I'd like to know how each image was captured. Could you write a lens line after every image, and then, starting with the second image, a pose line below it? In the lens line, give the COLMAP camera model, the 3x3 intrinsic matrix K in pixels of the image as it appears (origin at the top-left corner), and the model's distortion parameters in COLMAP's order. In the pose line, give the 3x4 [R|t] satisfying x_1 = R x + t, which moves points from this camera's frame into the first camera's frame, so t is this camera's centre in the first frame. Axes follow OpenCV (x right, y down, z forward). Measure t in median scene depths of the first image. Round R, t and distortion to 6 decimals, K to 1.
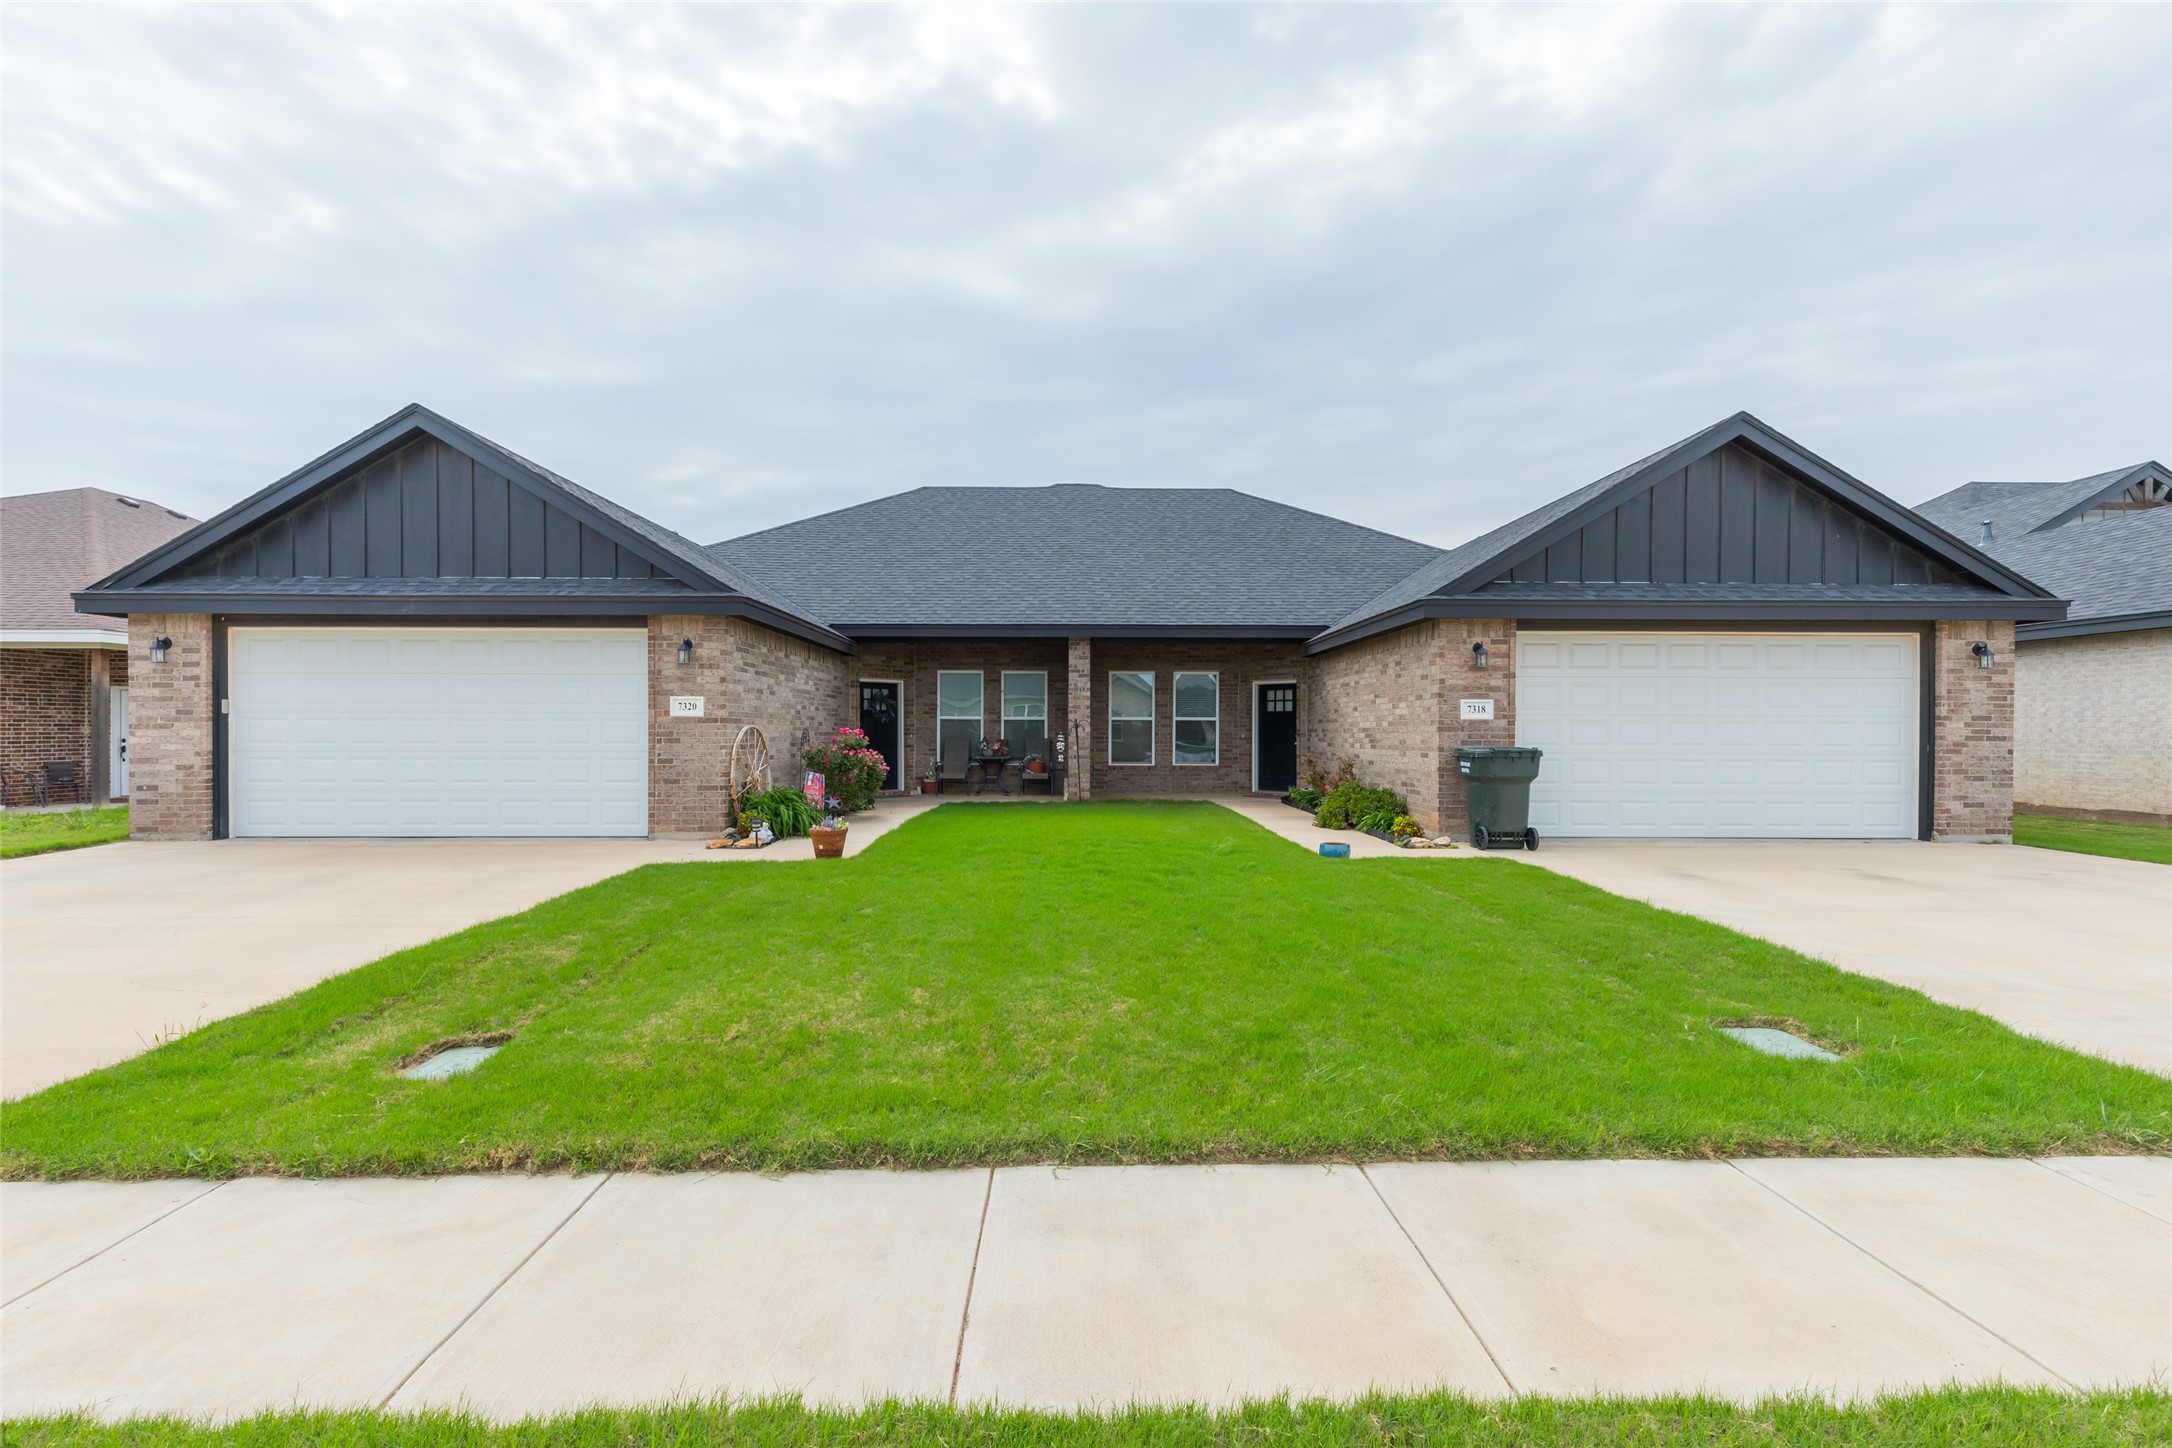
lens RADIAL K [[993.4, 0, 1082.6], [0, 993.4, 724.3], [0, 0, 1]] dist [0.013054, -0.001304]
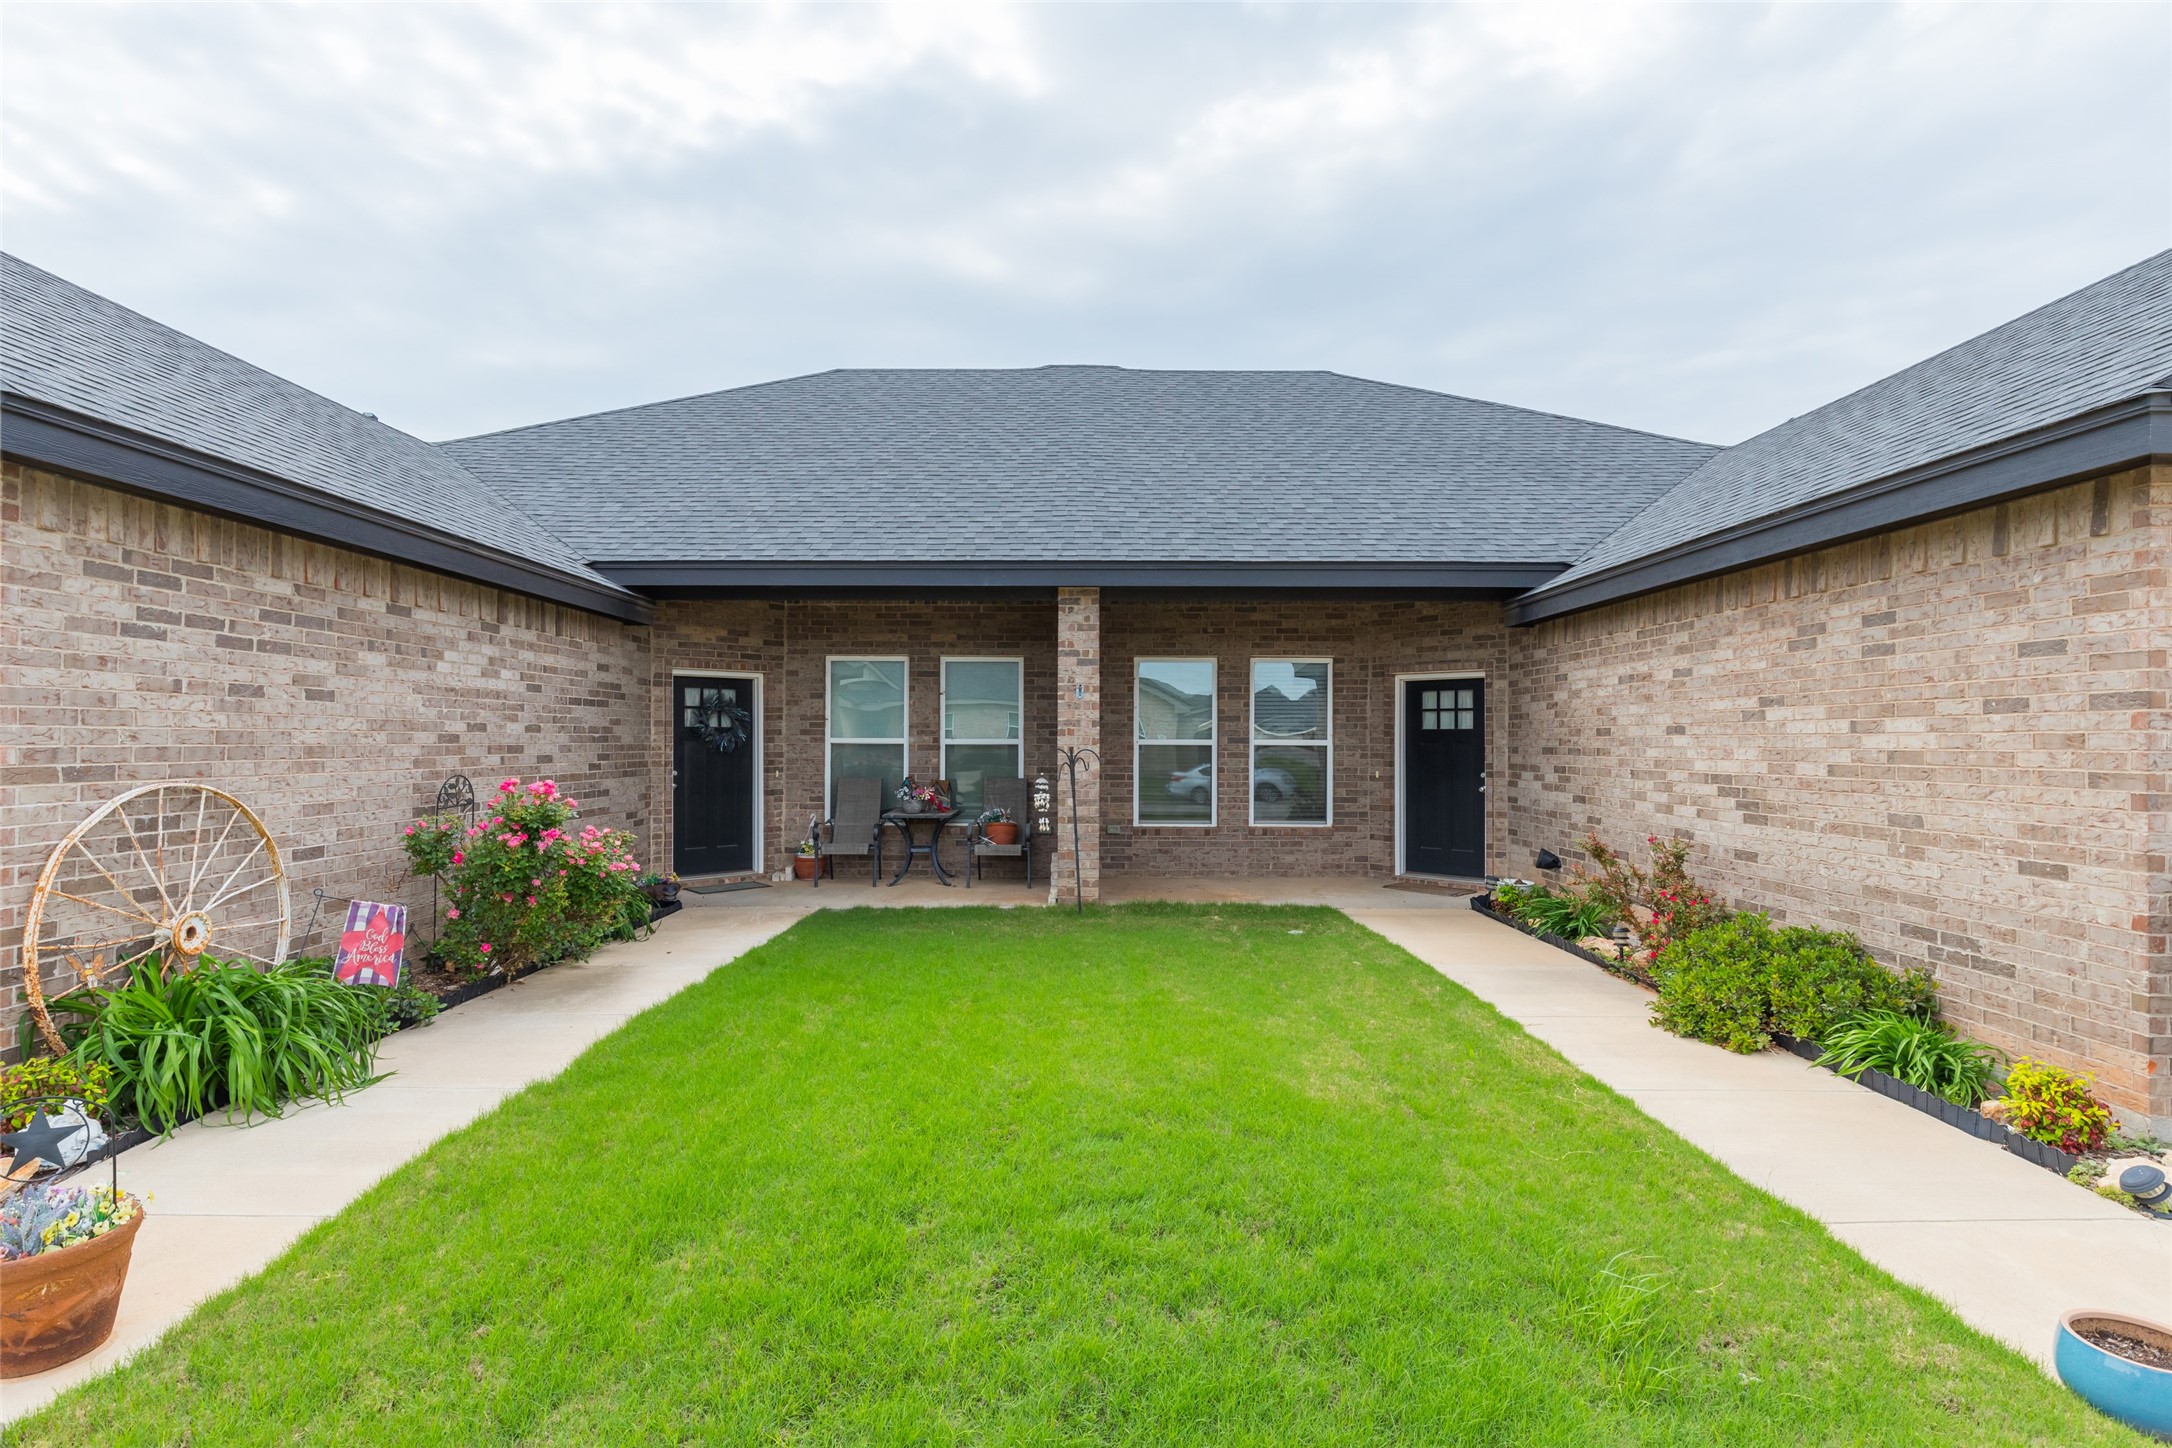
lens RADIAL K [[1178.5, 0, 1080.5], [0, 1178.5, 732.9], [0, 0, 1]] dist [0.002239, 0.000011]
pose [[0.999918, -0.000127, -0.012783, 0.005181], [0.000109, 0.999999, -0.001346, -0.010512], [0.012784, 0.001344, 0.999917, 0.357088]]
